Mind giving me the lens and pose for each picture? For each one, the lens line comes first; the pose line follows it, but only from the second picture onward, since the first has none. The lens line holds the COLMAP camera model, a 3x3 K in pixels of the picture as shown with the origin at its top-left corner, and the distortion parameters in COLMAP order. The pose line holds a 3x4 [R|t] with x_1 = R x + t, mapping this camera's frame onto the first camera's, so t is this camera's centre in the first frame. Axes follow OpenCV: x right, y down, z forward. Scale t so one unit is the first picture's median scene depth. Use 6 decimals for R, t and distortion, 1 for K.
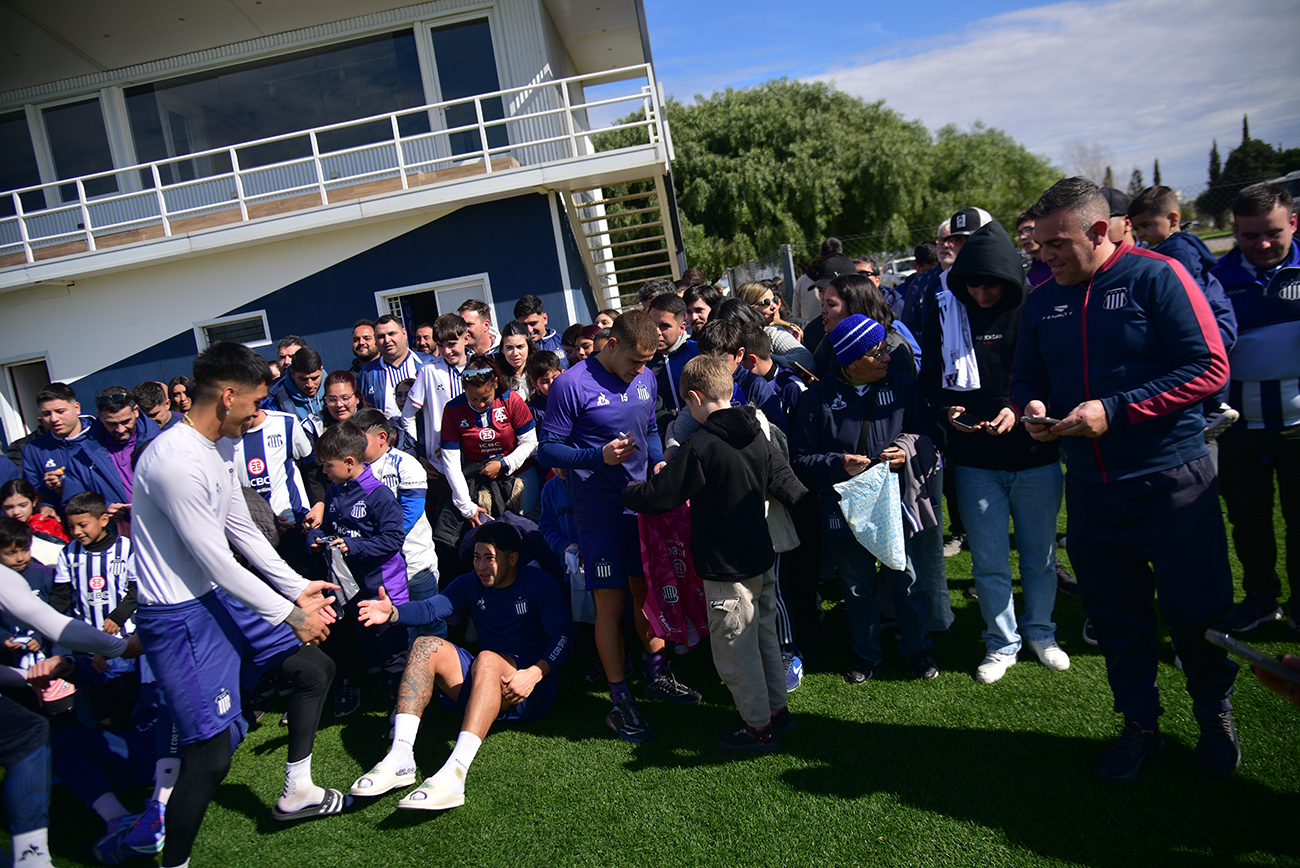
lens RADIAL K [[878.7, 0, 657.9], [0, 878.7, 430.2], [0, 0, 1]] dist [-0.116768, 0.064262]
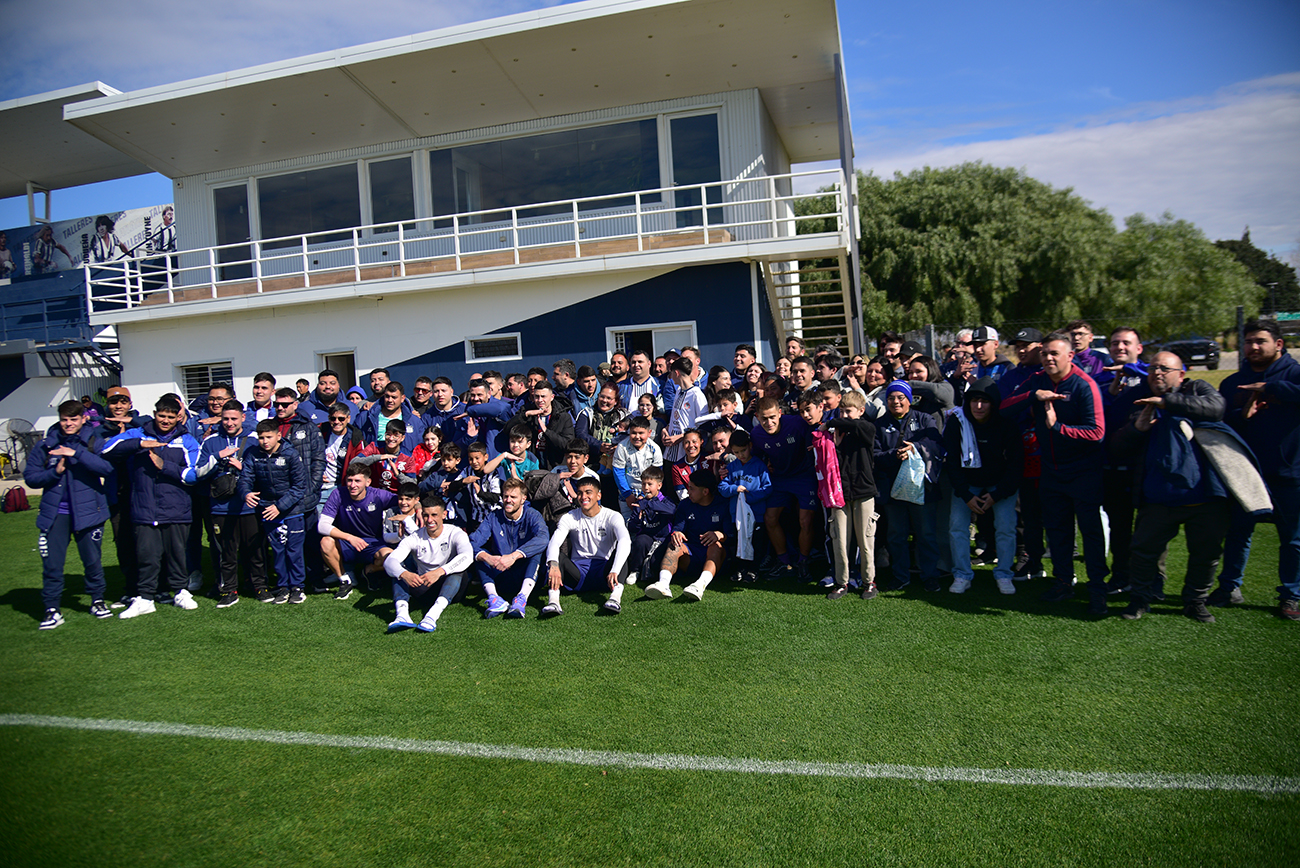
lens RADIAL K [[875.1, 0, 654.2], [0, 875.1, 435.7], [0, 0, 1]] dist [-0.126135, 0.066228]
pose [[0.971857, 0.113925, -0.206193, 0.012642], [-0.122430, 0.992055, -0.028927, 0.013648], [0.201259, 0.053357, 0.978084, -0.119244]]
